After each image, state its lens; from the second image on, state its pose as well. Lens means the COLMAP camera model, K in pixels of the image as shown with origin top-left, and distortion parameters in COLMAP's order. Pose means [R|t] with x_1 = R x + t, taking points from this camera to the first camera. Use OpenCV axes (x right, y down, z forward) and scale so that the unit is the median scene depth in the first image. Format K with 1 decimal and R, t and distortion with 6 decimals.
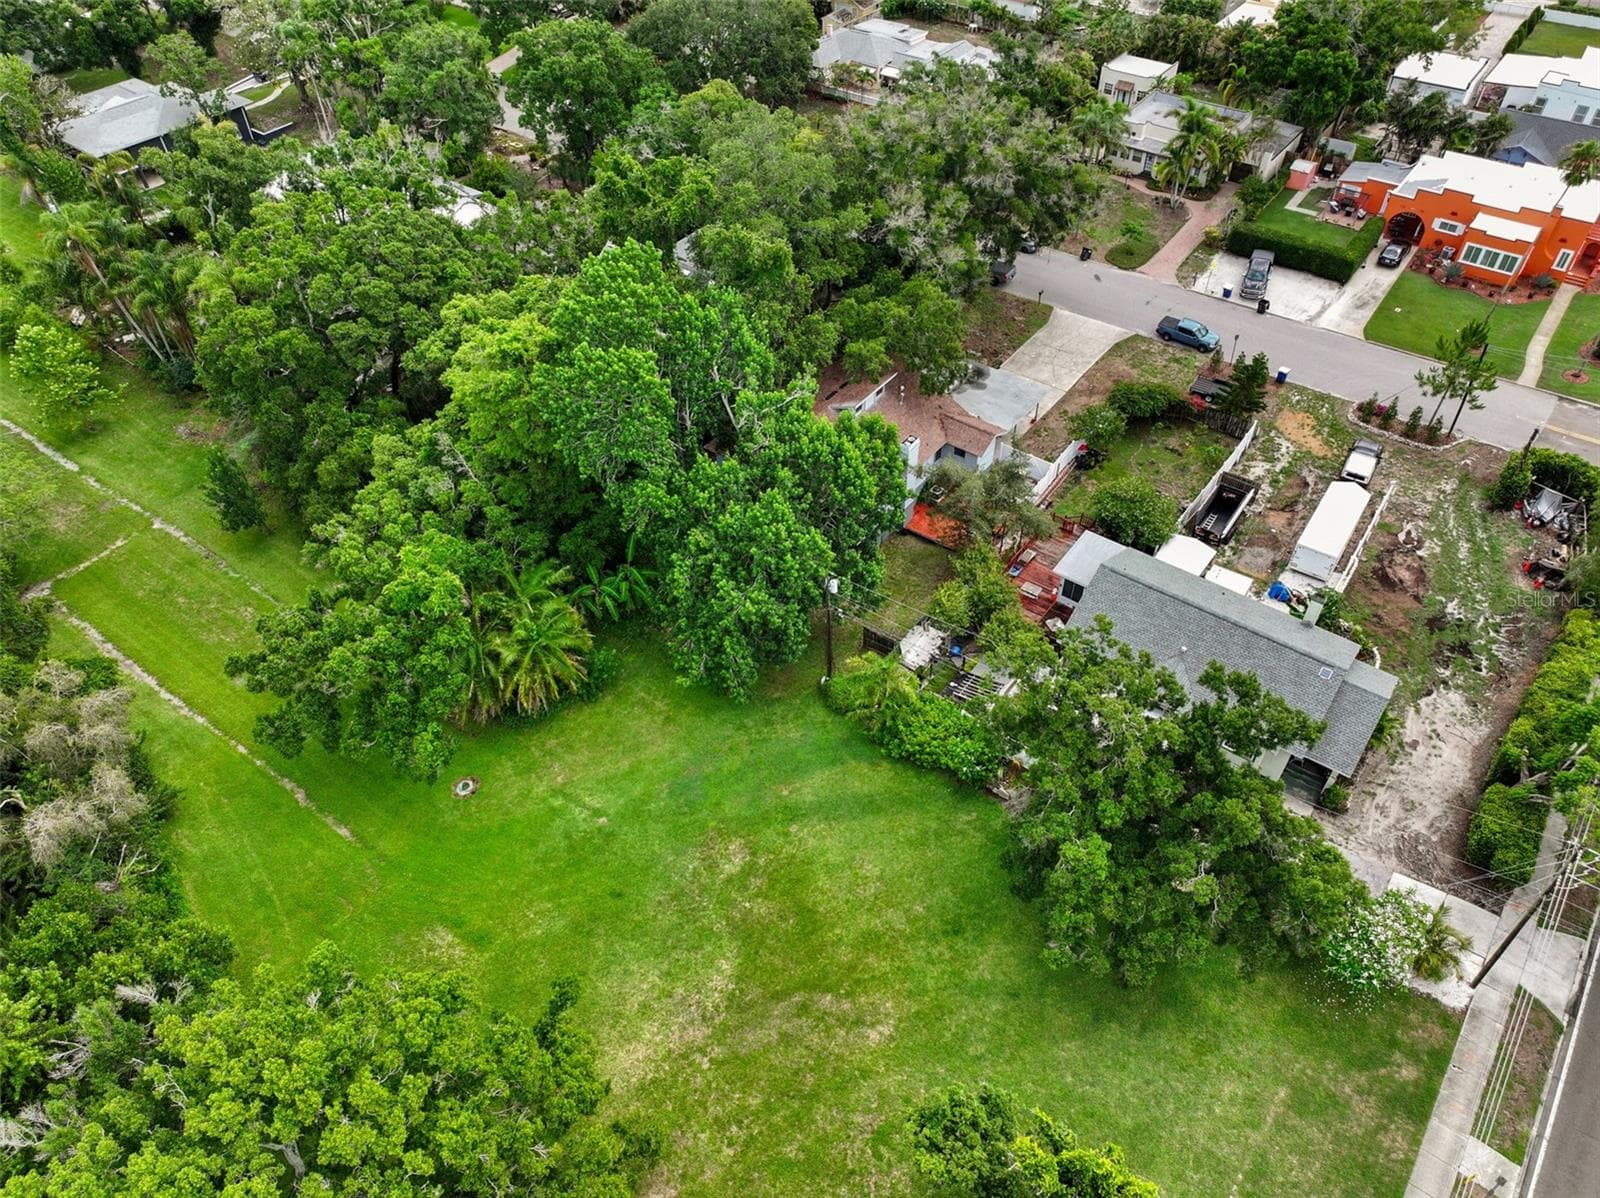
lens RADIAL K [[1141.5, 0, 806.4], [0, 1141.5, 585.3], [0, 0, 1]] dist [0.000700, 0.005275]
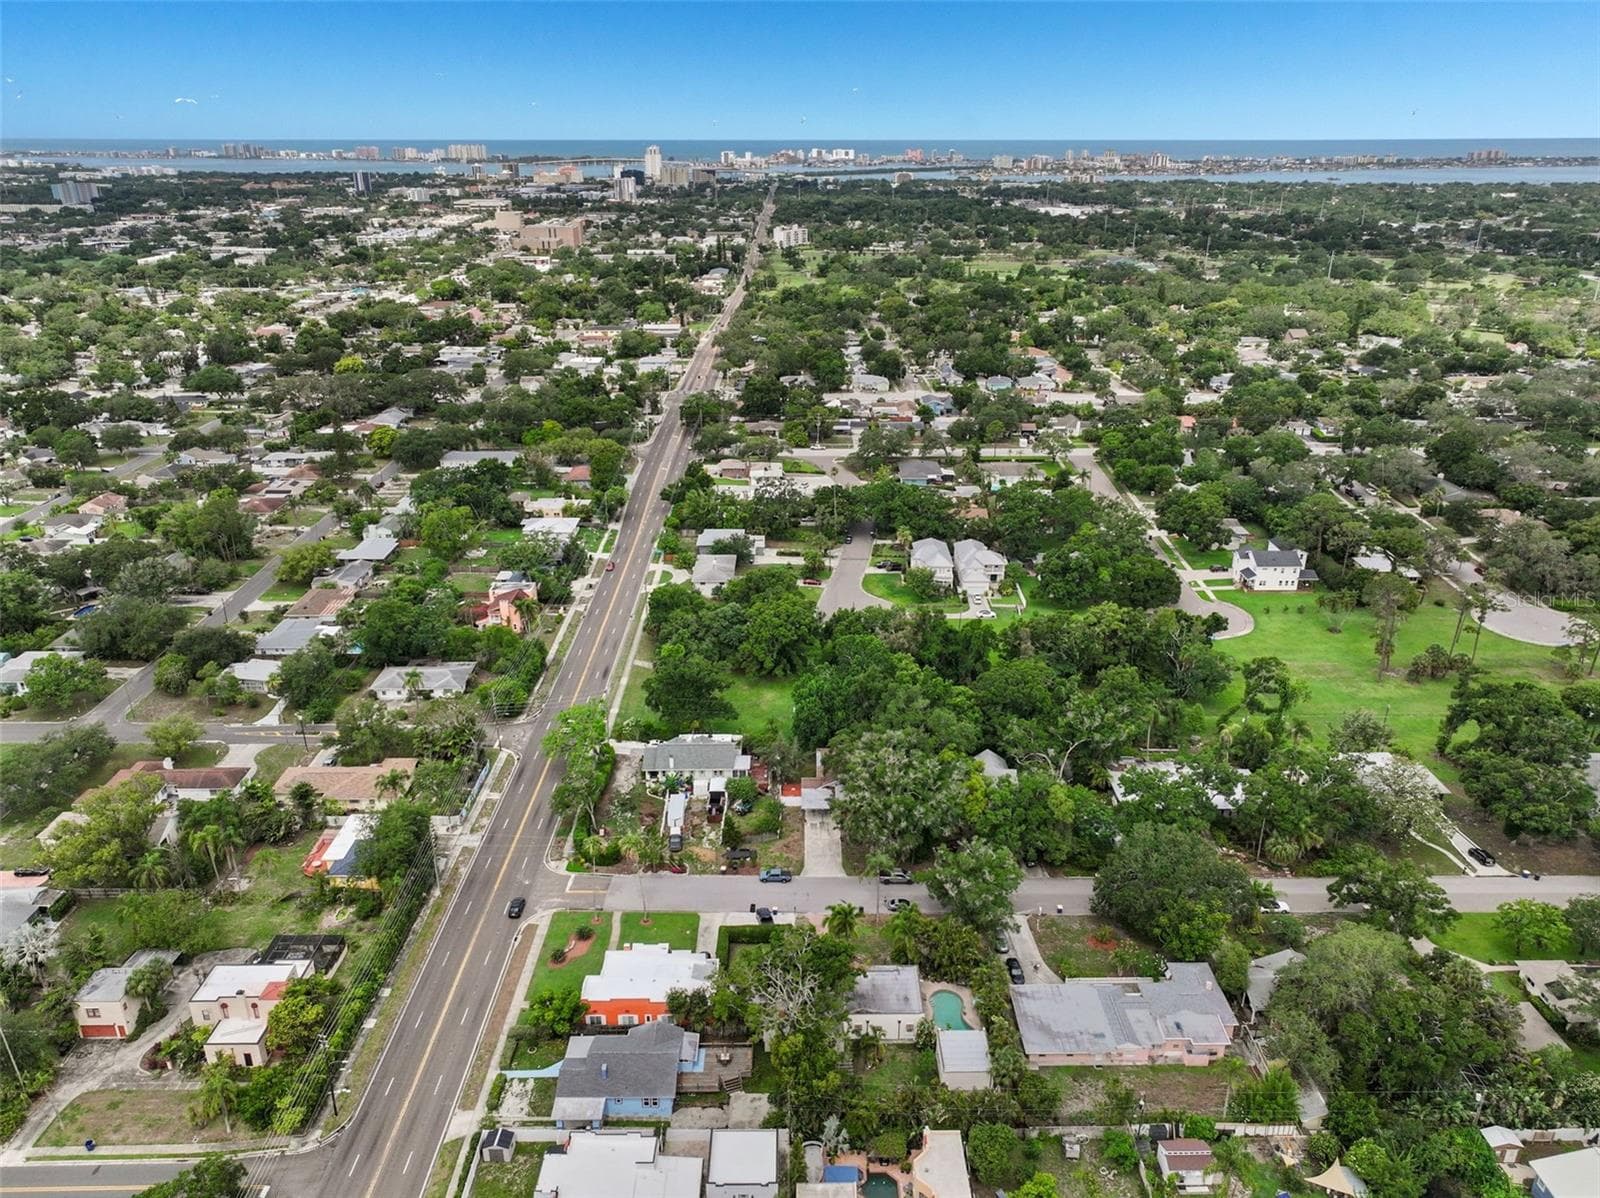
lens RADIAL K [[1141.5, 0, 806.4], [0, 1141.5, 585.3], [0, 0, 1]] dist [0.000700, 0.005275]
pose [[-0.794507, 0.219300, -0.566274, 1.584775], [-0.417030, 0.480800, 0.771309, -2.436484], [0.441412, 0.848964, -0.290544, 1.442300]]
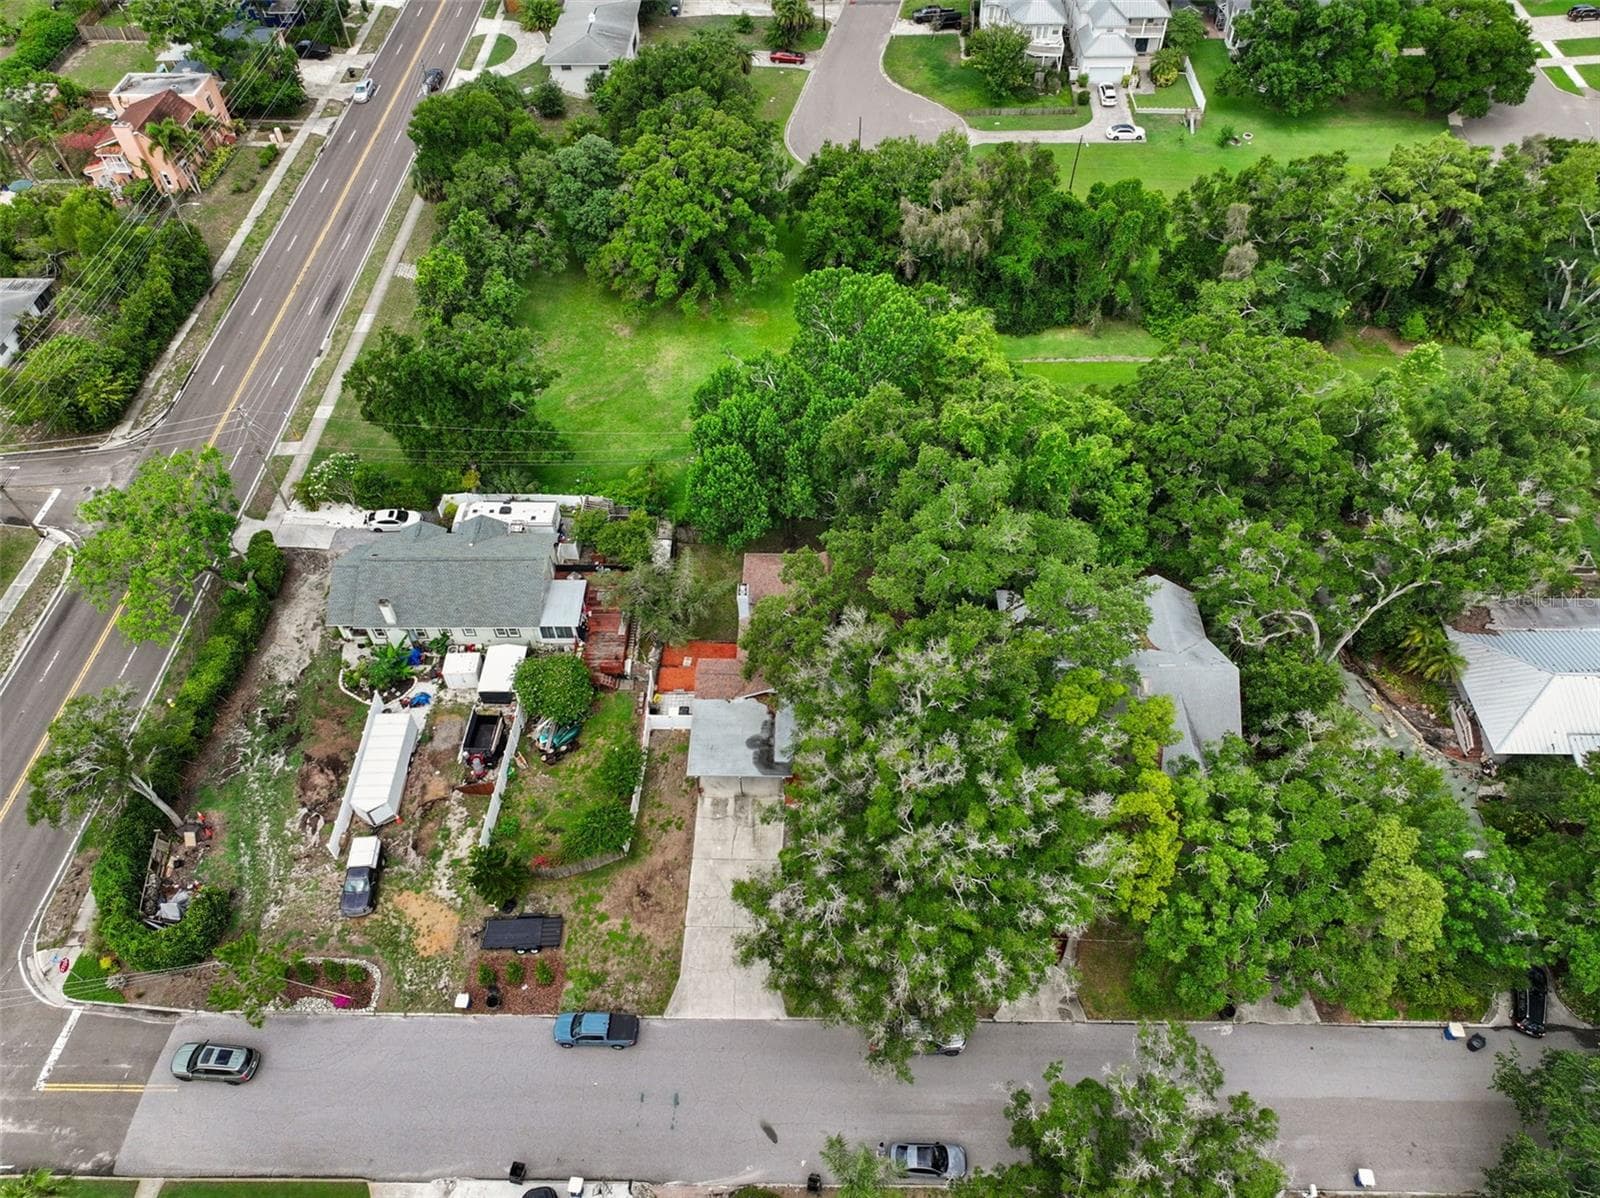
lens RADIAL K [[1132.3, 0, 800.0], [0, 1132.3, 599.0], [0, 0, 1]] dist [-0.006649, 0.025259]
pose [[-0.811617, 0.453453, -0.368319, 0.458462], [-0.386220, 0.056542, 0.920672, -1.181833], [0.438307, 0.889485, 0.129242, 0.884966]]
